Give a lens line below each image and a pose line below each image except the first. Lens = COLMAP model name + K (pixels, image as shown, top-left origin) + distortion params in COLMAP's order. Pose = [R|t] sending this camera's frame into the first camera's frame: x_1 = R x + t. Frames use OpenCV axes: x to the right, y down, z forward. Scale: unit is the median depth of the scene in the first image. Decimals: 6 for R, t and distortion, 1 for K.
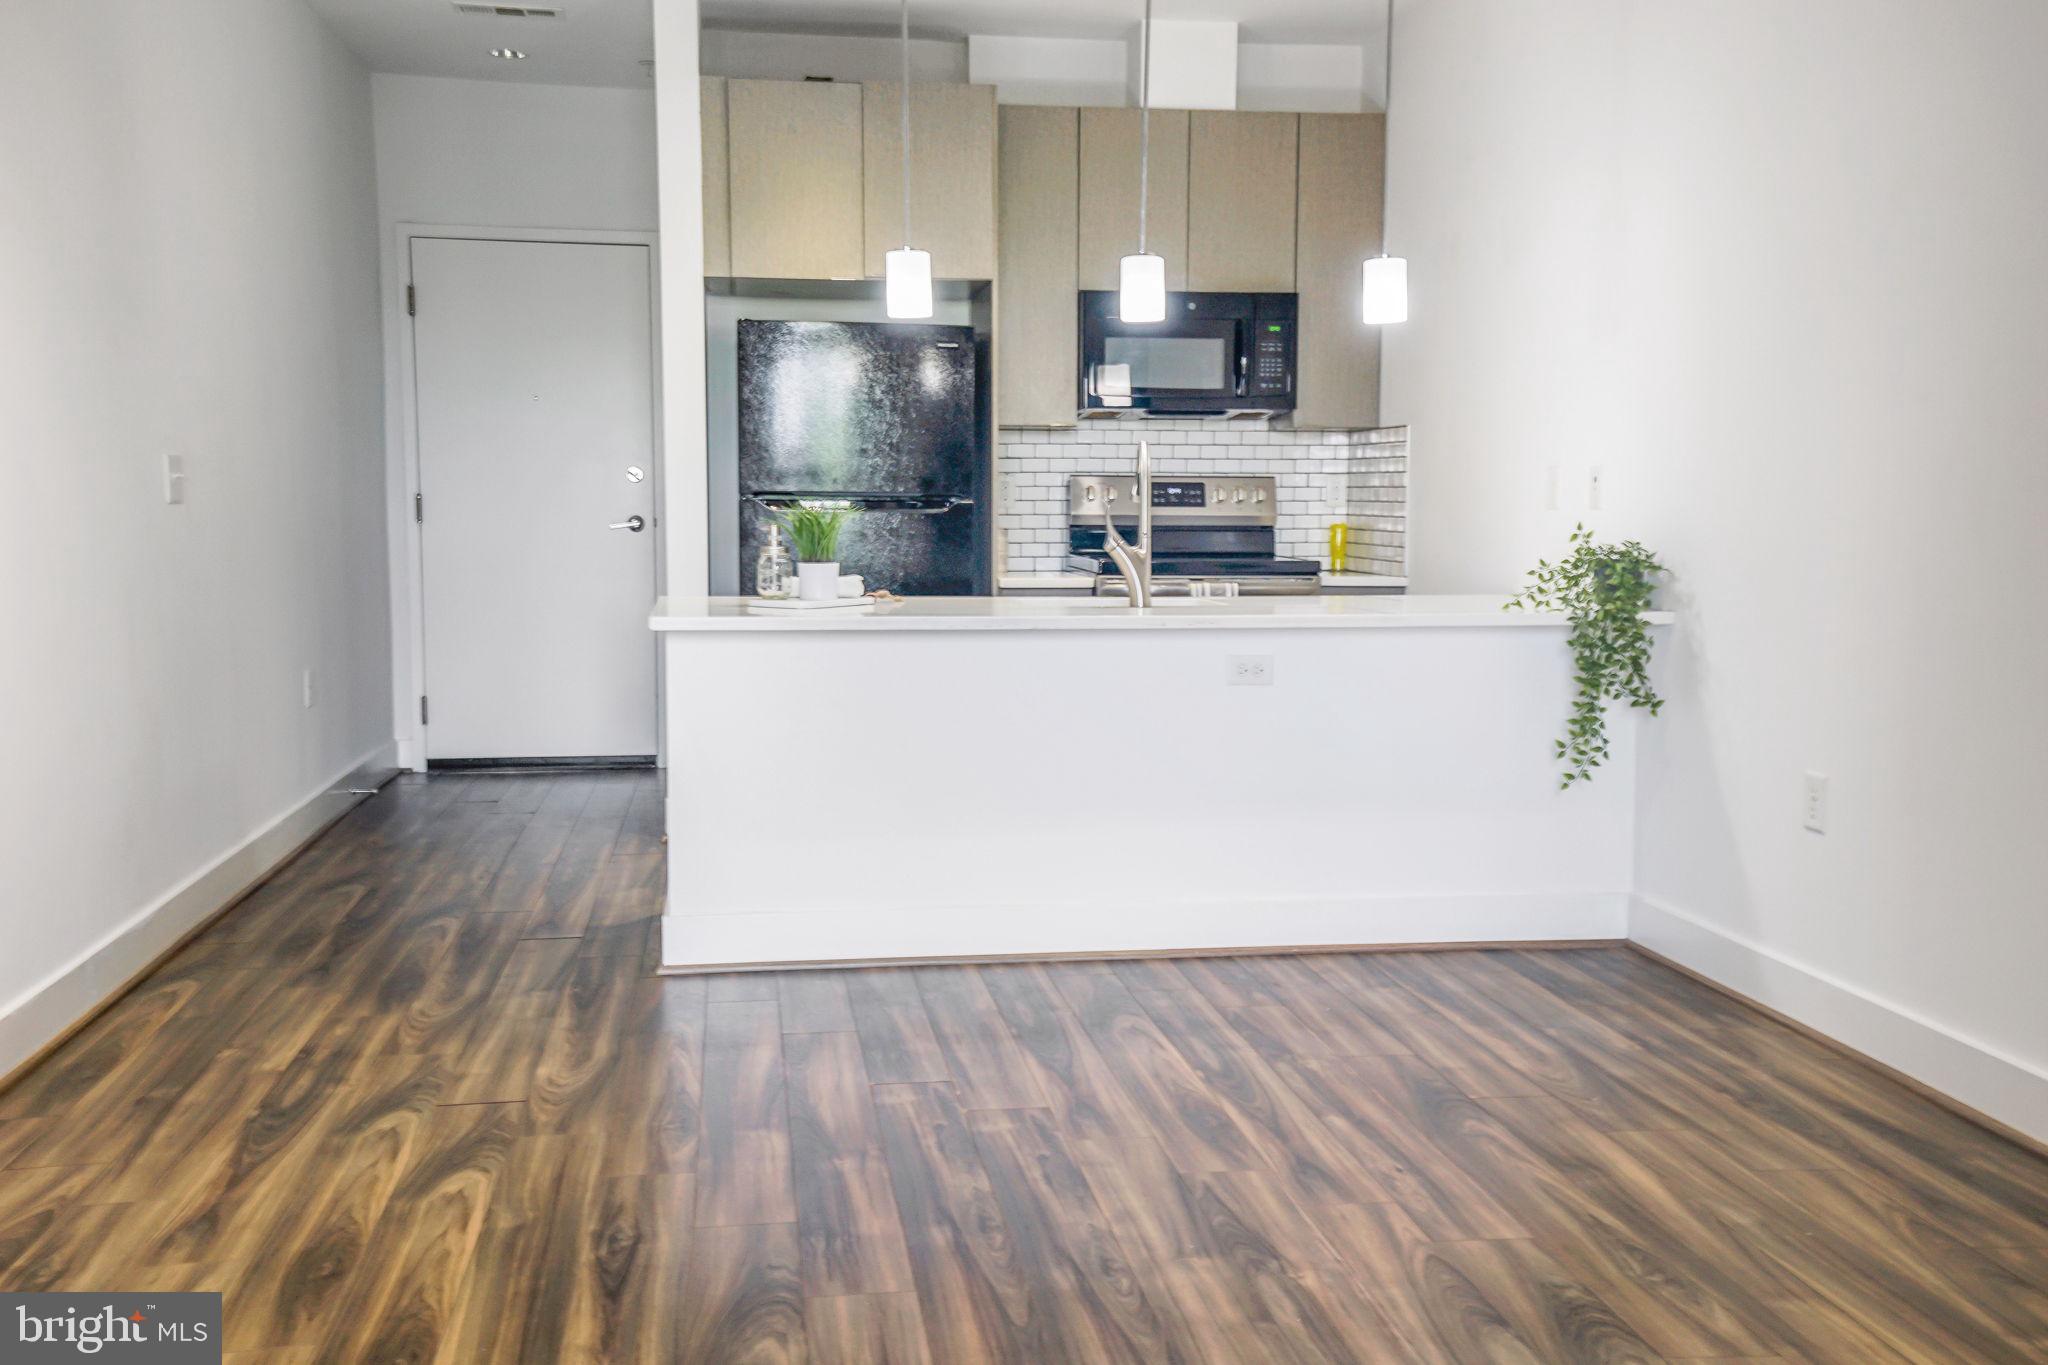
lens RADIAL K [[1957.1, 0, 1024.0], [0, 1957.1, 682.5], [0, 0, 1]] dist [0.182558, 0.030696]
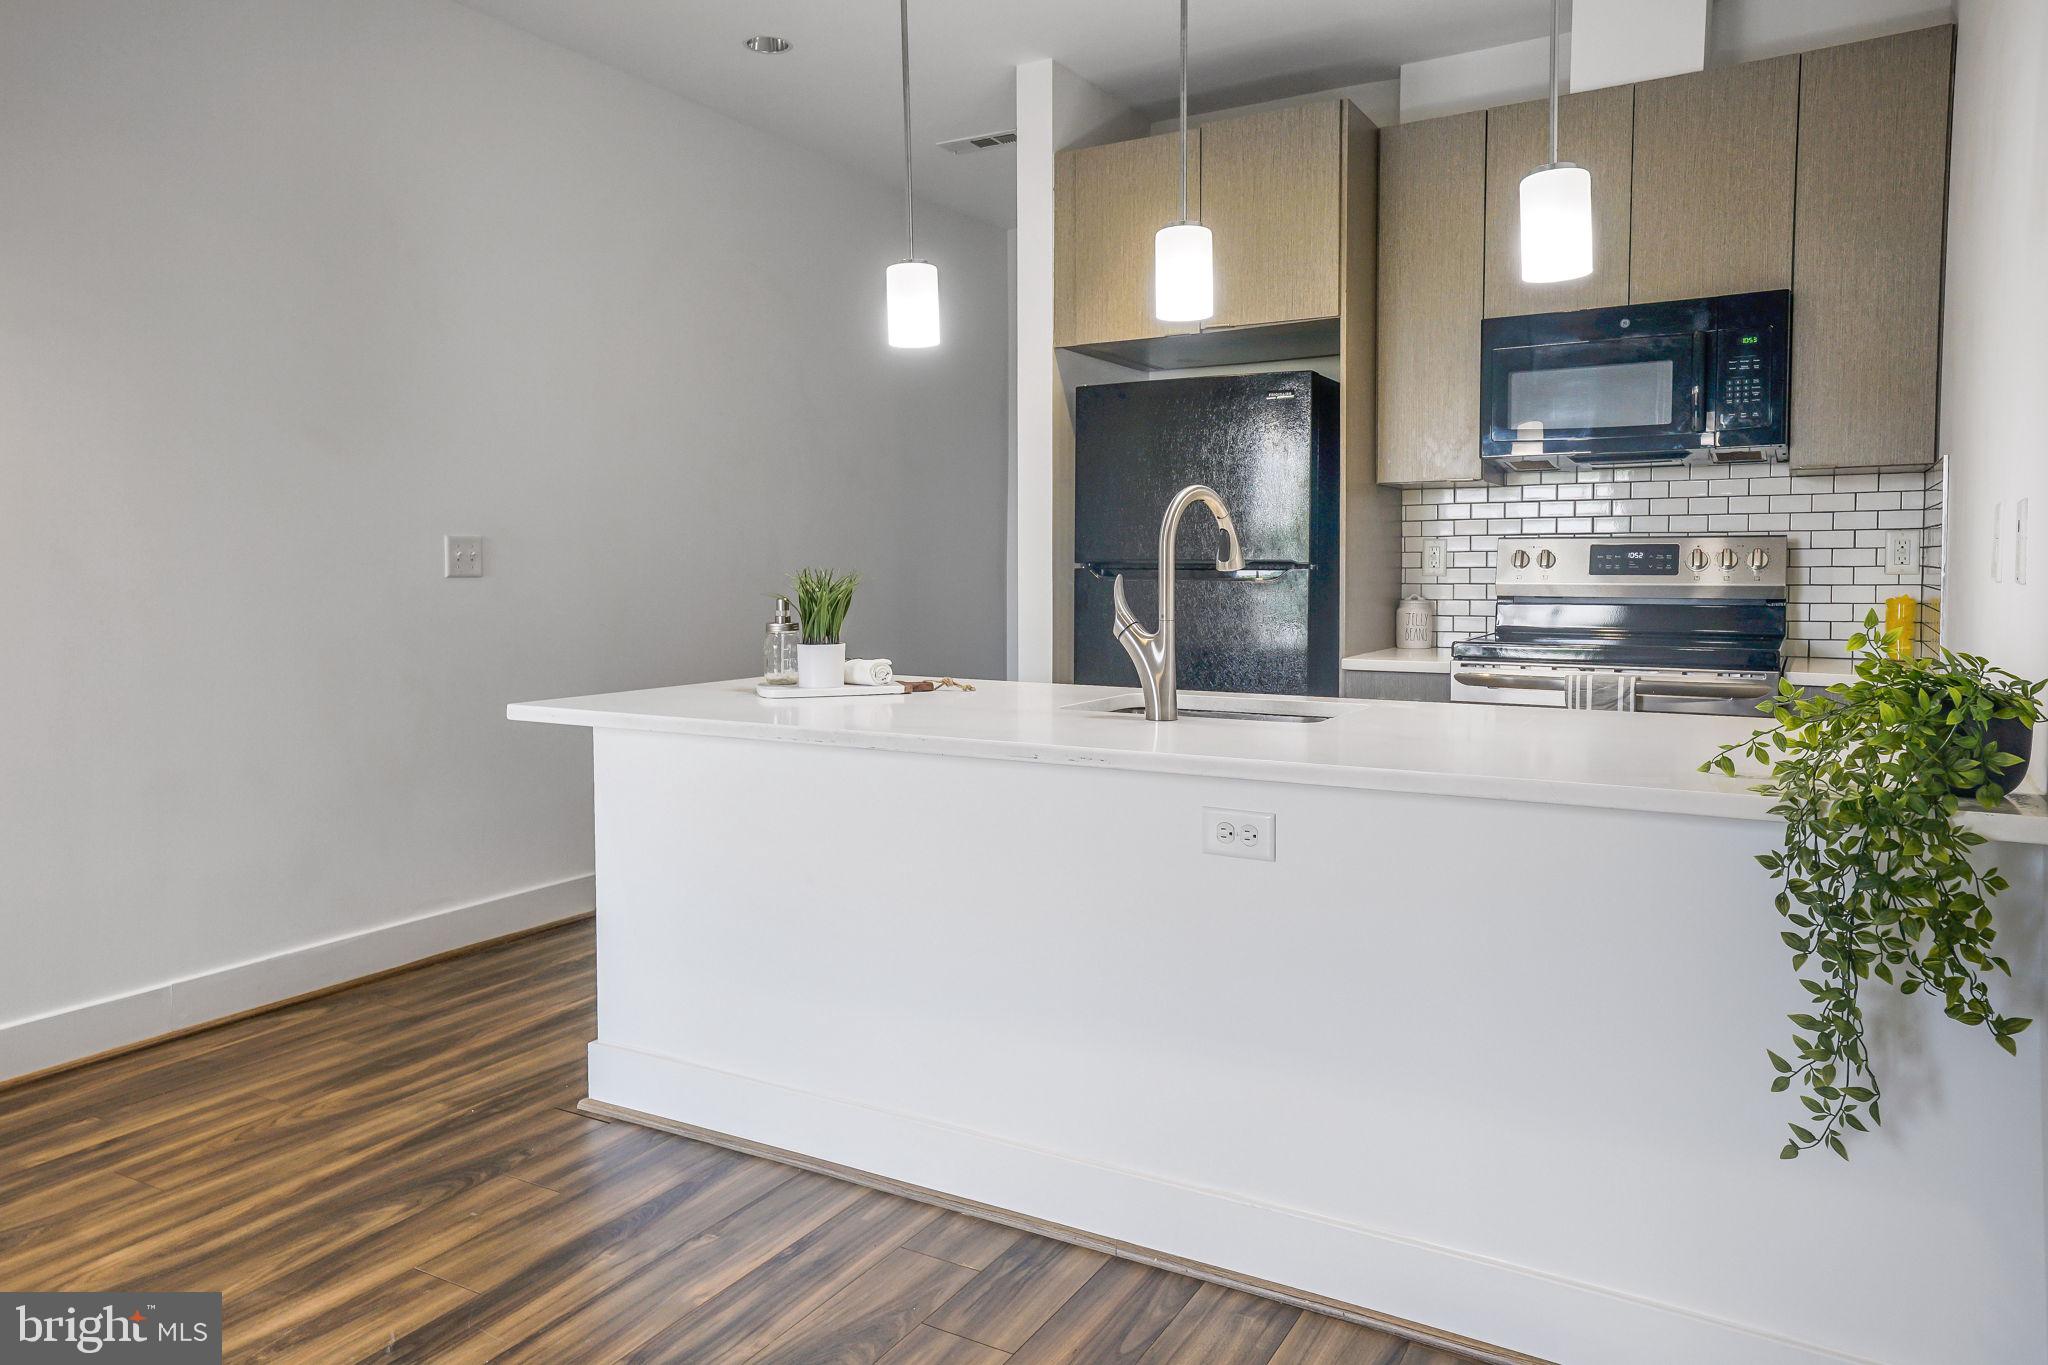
lens RADIAL K [[1330.1, 0, 1031.2], [0, 1330.1, 622.8], [0, 0, 1]] dist [0.054166, 0.000450]
pose [[0.788683, 0.020634, -0.614453, 0.347773], [-0.053300, 0.997968, -0.034901, -0.058820], [0.612485, 0.060277, 0.788181, 0.652133]]
